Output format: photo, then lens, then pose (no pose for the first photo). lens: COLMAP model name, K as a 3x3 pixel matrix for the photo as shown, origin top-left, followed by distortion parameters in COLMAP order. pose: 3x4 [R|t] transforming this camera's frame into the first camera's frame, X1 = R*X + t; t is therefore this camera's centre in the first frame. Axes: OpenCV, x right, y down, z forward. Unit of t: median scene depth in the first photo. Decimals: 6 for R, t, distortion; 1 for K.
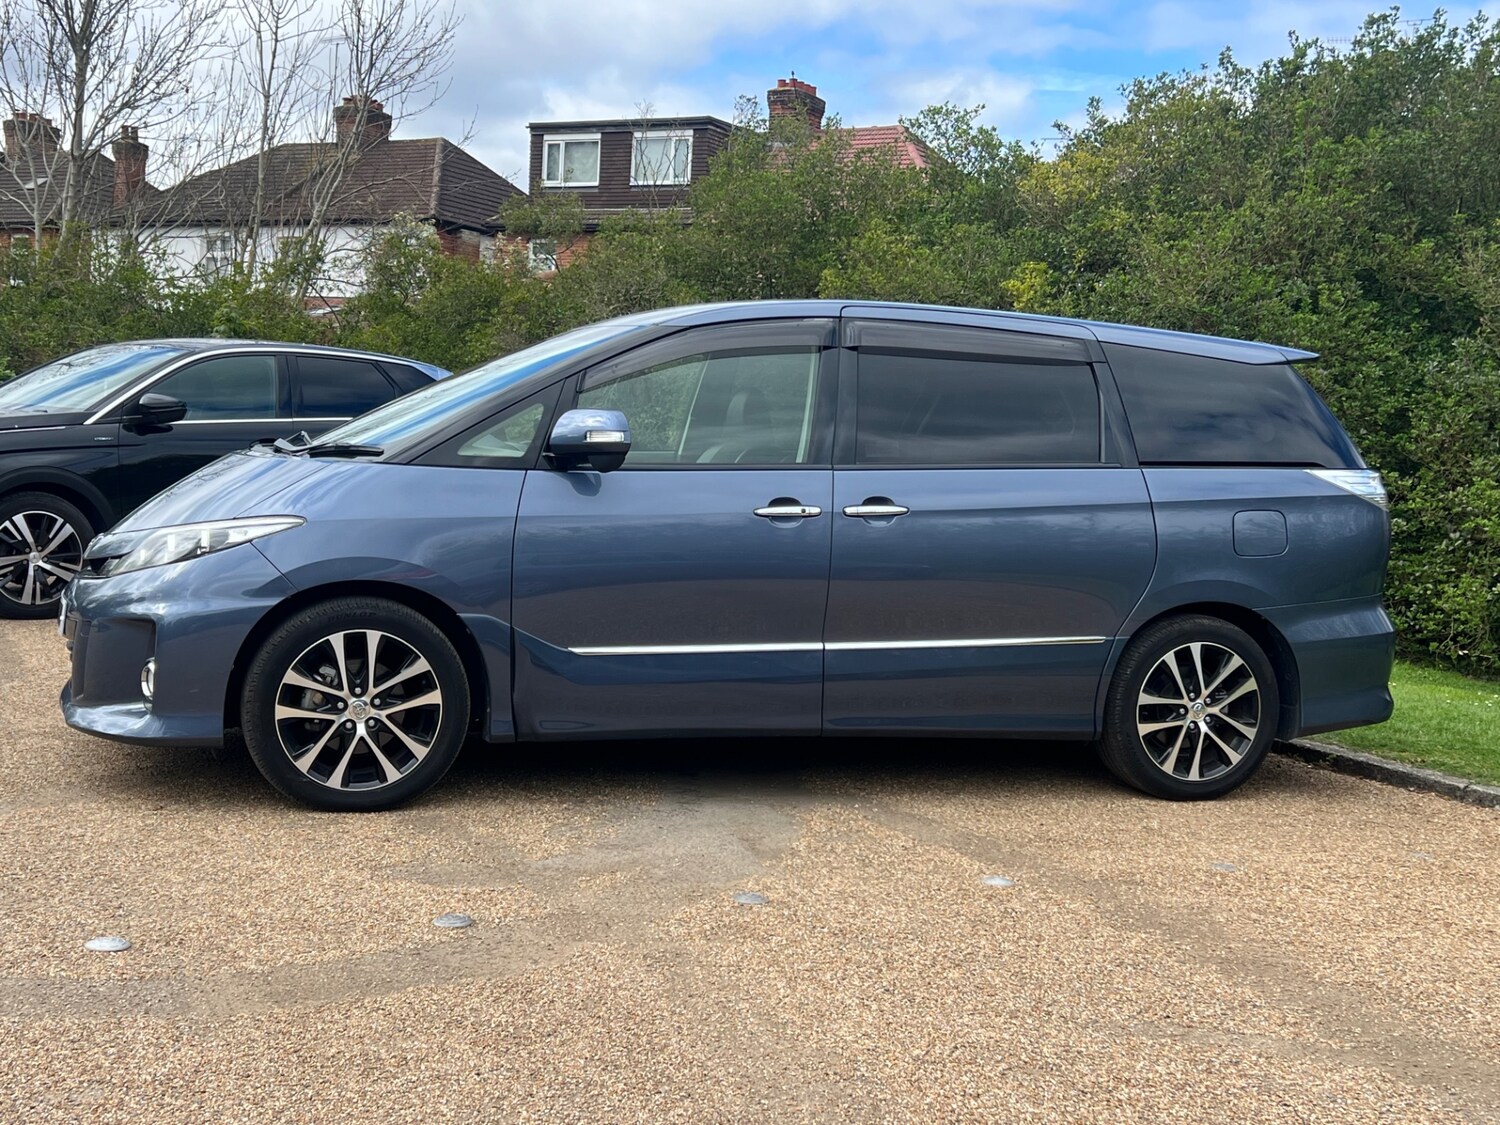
lens RADIAL K [[1653.7, 0, 725.4], [0, 1653.7, 556.6], [0, 0, 1]] dist [0.105676, -0.217460]
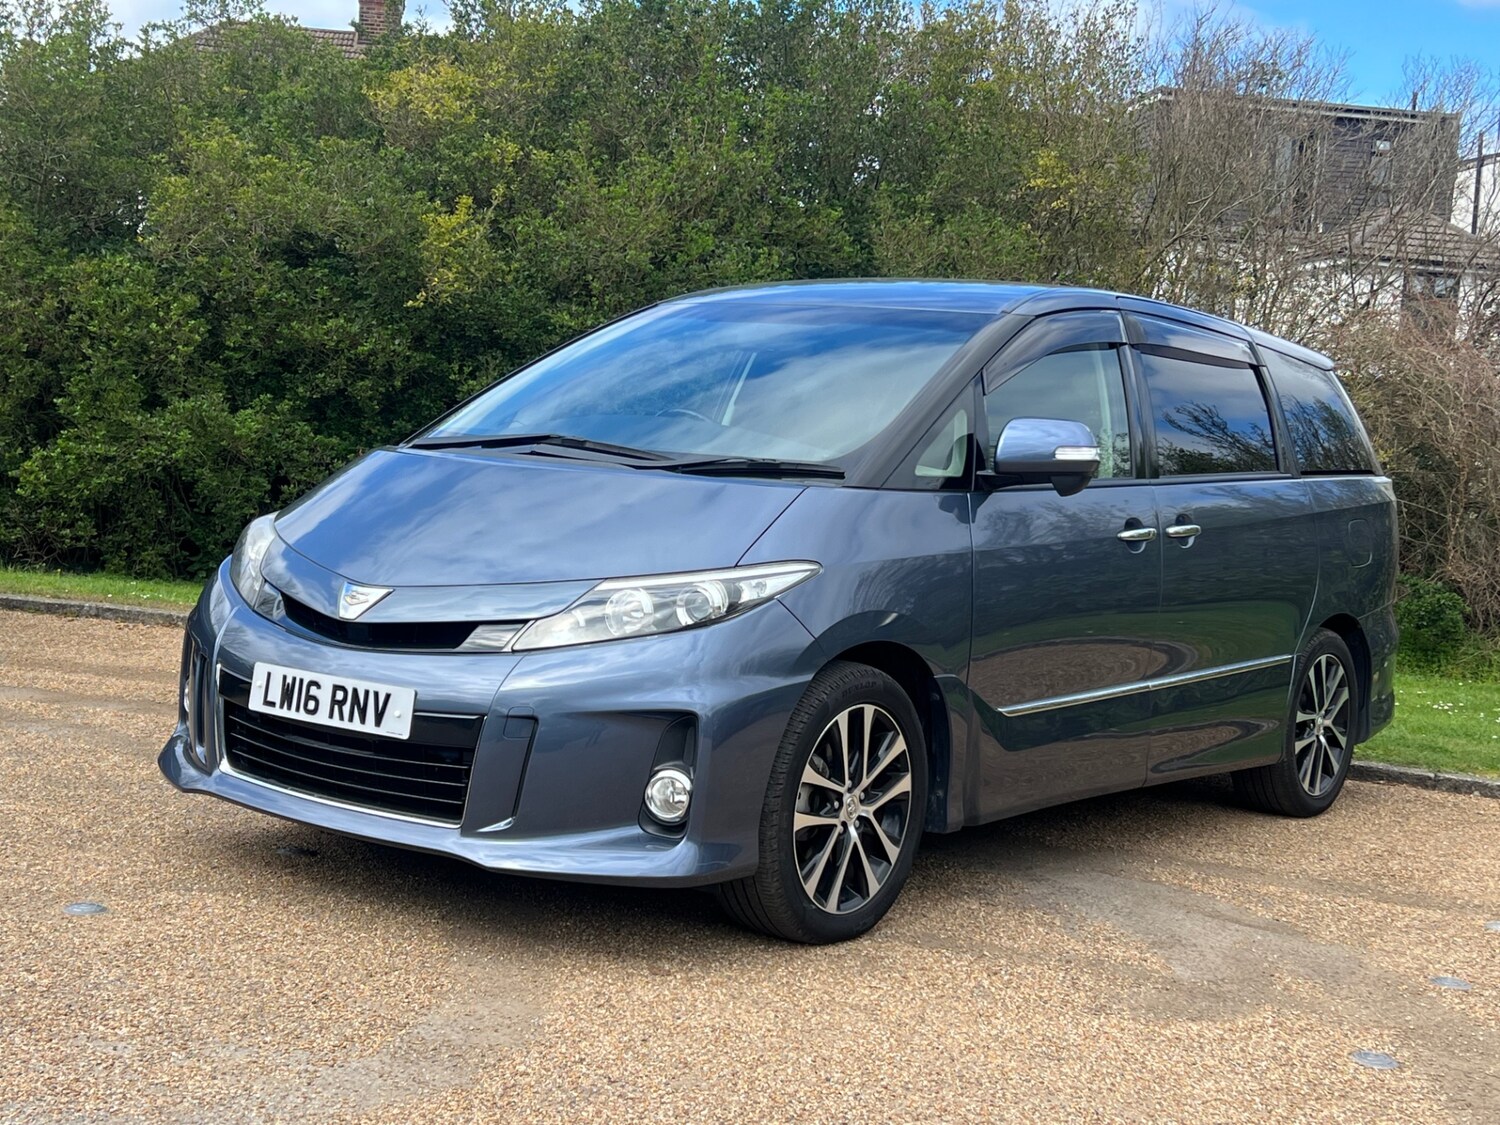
lens RADIAL K [[1922.7, 0, 706.8], [0, 1922.7, 562.4], [0, 0, 1]] dist [0.186219, -0.460810]
pose [[0.831095, -0.027738, 0.555439, -0.671289], [0.012894, 0.999448, 0.030618, -0.044004], [-0.555982, -0.018285, 0.830993, 0.252666]]
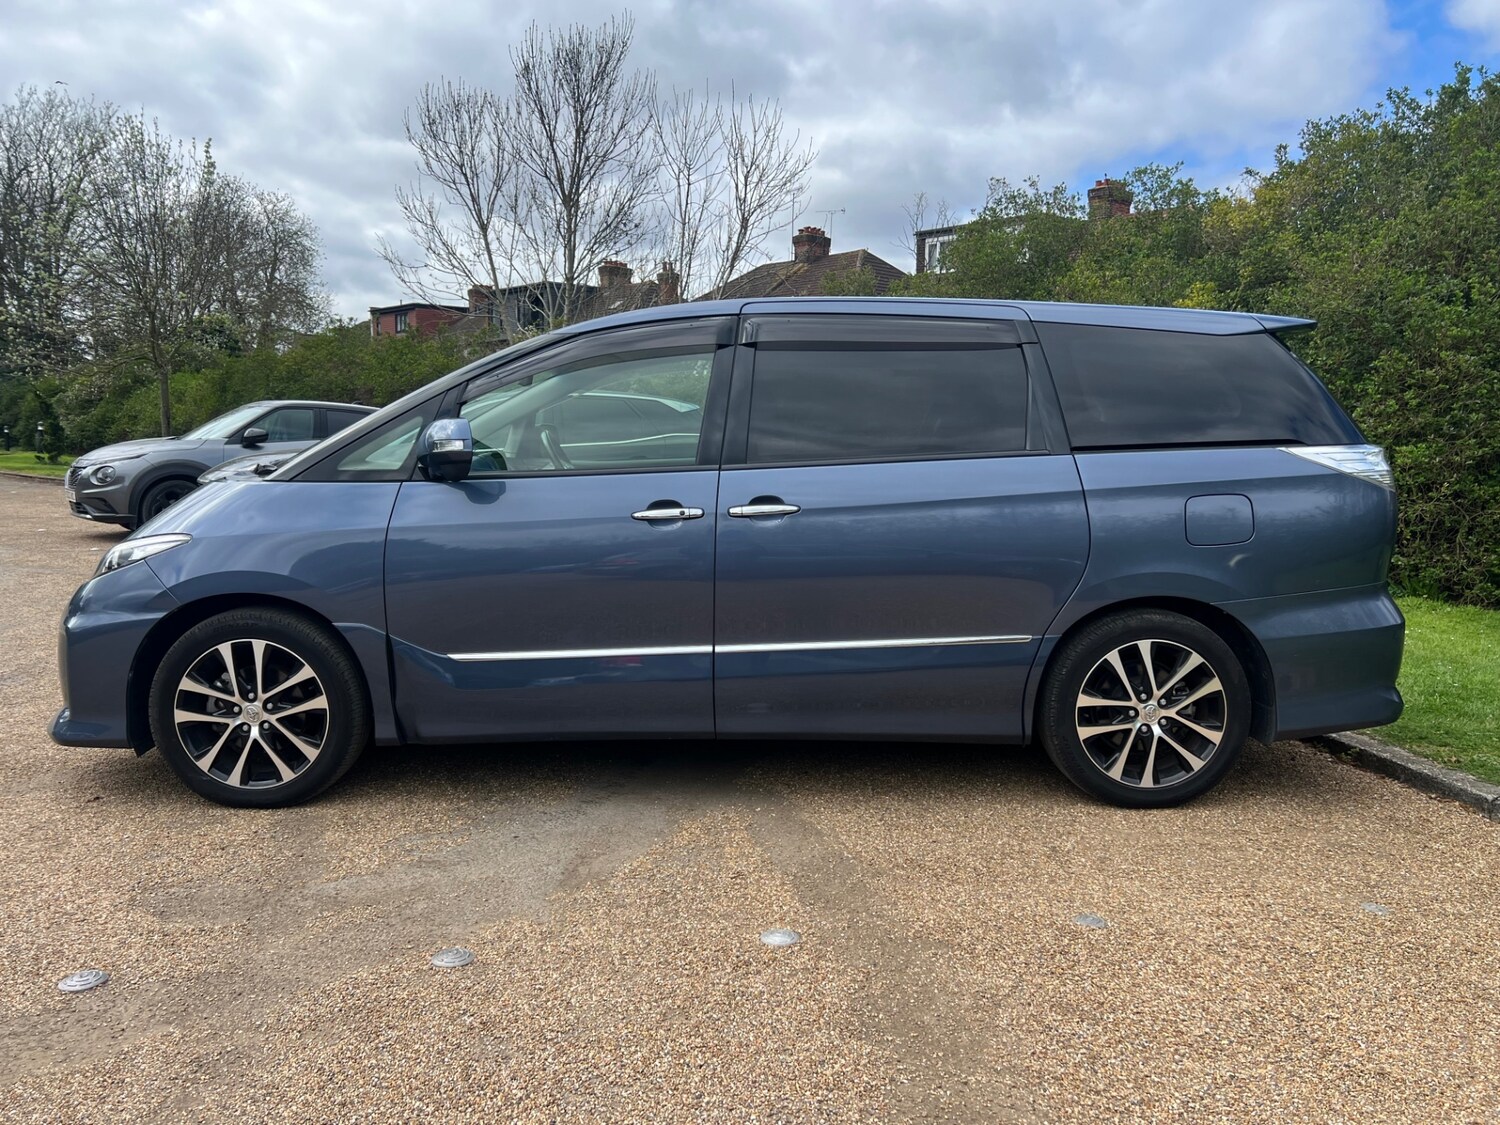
lens RADIAL K [[1117.6, 0, 750.0], [0, 1117.6, 562.5], [0, 0, 1]] dist [0.044665, -0.046047]
pose [[0.959614, -0.017526, -0.280775, 0.252405], [0.025195, 0.999401, 0.023728, -0.012097], [0.280191, -0.029844, 0.959480, 0.346443]]
